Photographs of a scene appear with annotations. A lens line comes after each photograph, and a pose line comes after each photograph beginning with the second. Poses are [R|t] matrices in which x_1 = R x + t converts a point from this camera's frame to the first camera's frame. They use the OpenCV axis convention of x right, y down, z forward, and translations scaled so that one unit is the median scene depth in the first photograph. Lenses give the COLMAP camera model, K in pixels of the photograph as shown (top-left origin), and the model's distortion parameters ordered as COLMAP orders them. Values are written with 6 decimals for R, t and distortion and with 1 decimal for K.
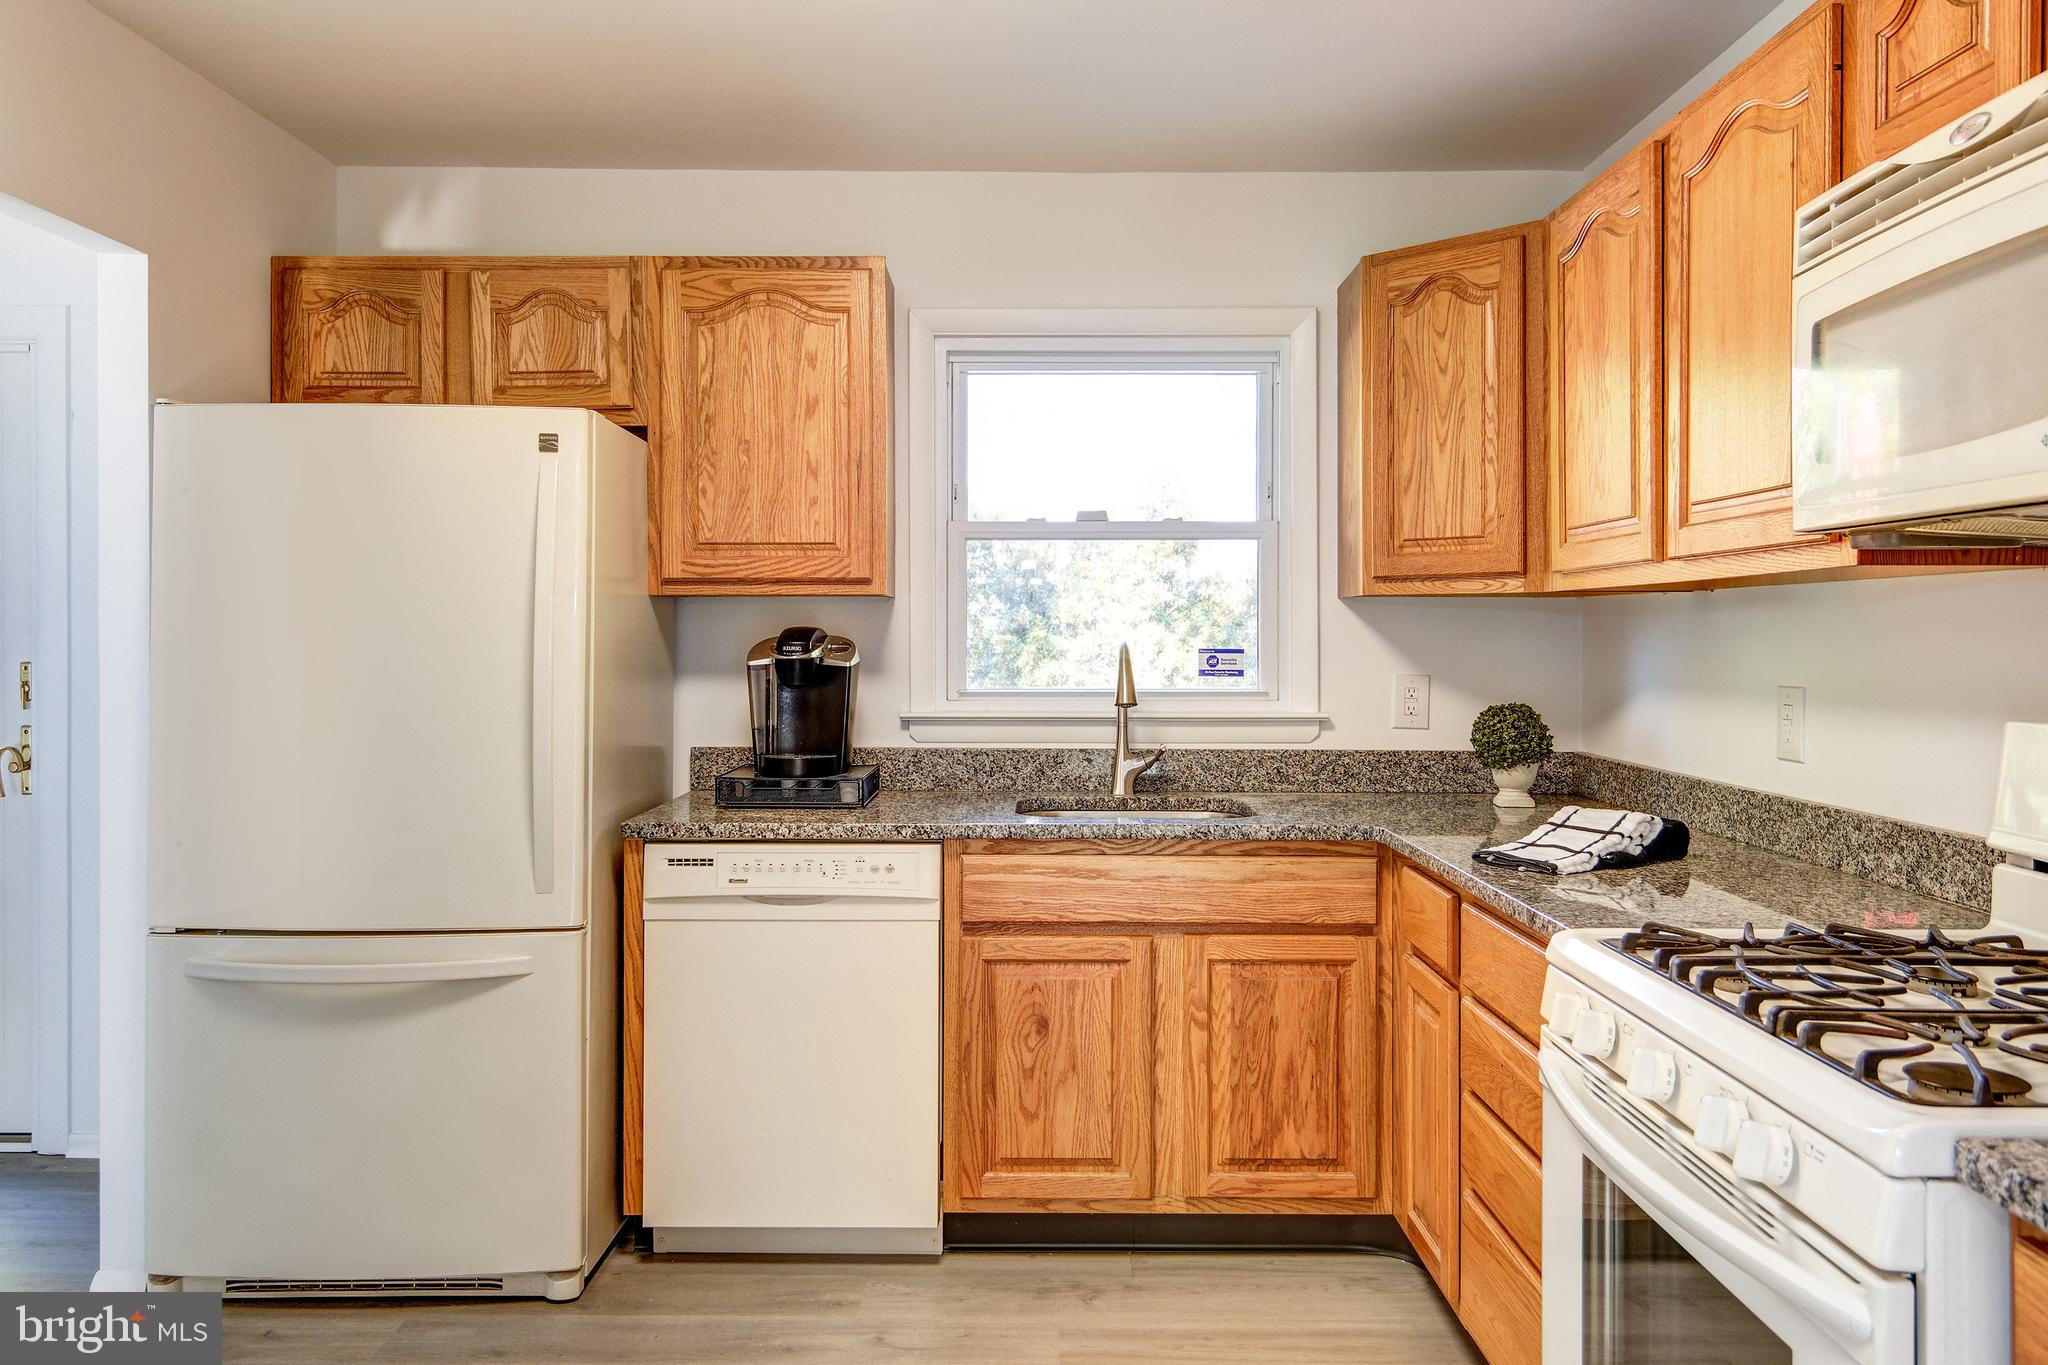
lens RADIAL K [[1494.2, 0, 1055.6], [0, 1494.2, 611.9], [0, 0, 1]] dist [0.013261, 0.002288]
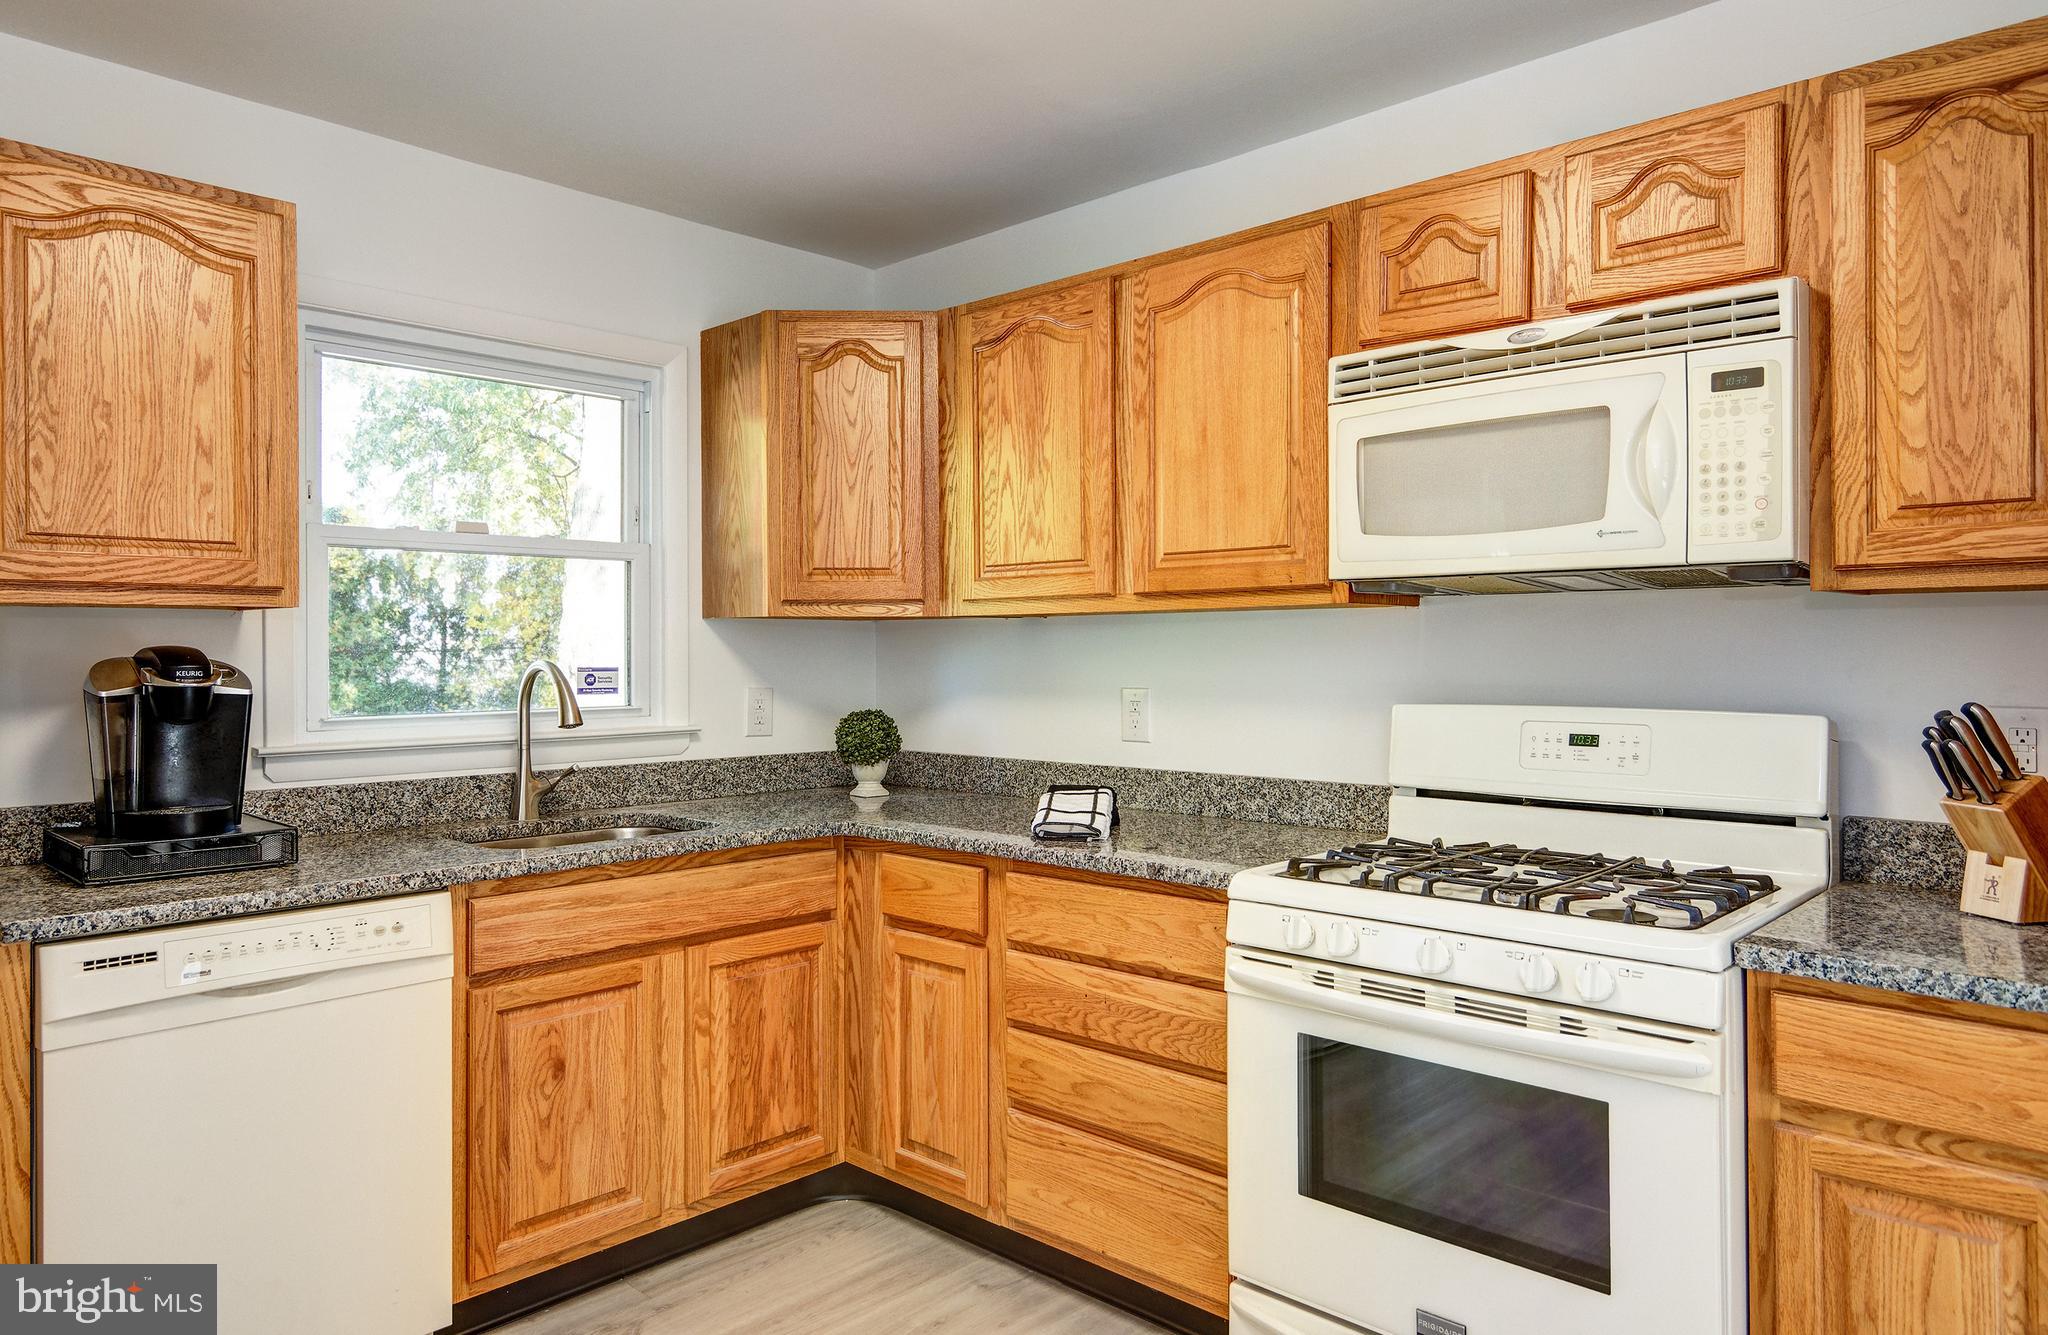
lens RADIAL K [[1303.1, 0, 1048.0], [0, 1303.1, 631.1], [0, 0, 1]] dist [0.010681, -0.001796]
pose [[0.688143, 0.006505, 0.725546, -0.375390], [-0.006120, 0.999976, -0.003162, 0.001521], [-0.725549, -0.002264, 0.688166, 0.199207]]
